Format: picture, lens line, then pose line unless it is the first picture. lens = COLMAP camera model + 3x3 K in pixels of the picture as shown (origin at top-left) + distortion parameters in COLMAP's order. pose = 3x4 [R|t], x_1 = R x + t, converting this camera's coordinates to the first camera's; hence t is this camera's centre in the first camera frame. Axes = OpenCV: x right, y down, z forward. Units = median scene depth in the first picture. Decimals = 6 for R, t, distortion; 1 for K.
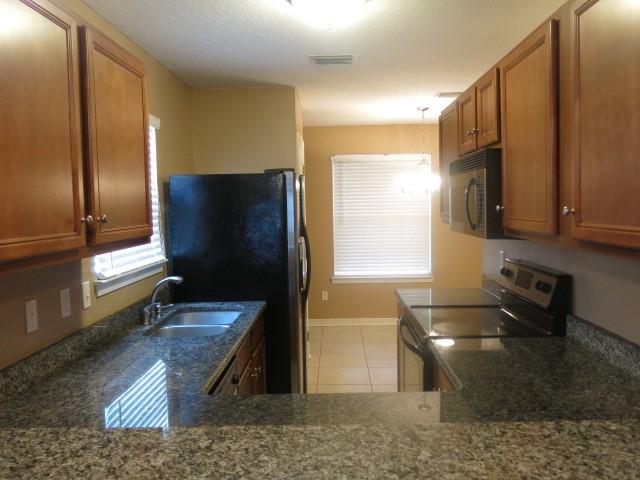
lens RADIAL K [[534.9, 0, 321.1], [0, 534.9, 235.4], [0, 0, 1]] dist [0.000314, -0.011775]
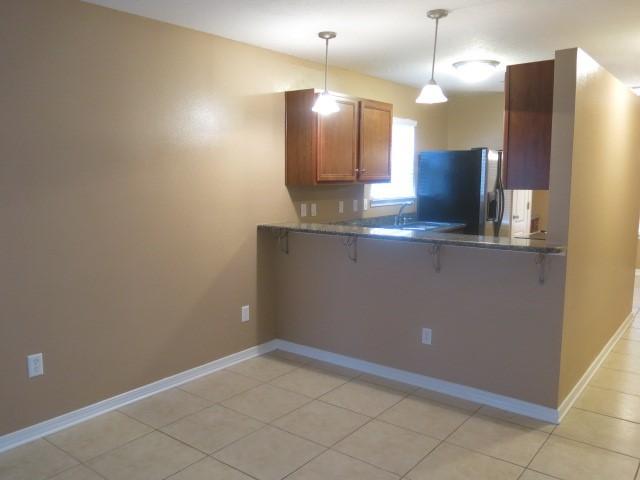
lens RADIAL K [[534.9, 0, 320.6], [0, 534.9, 240.3], [0, 0, 1]] dist [0.000314, -0.011775]
pose [[0.808490, 0.098669, -0.580179, 0.833310], [-0.058411, 0.994431, 0.087722, 0.077235], [0.585604, -0.037033, 0.809751, -1.090257]]
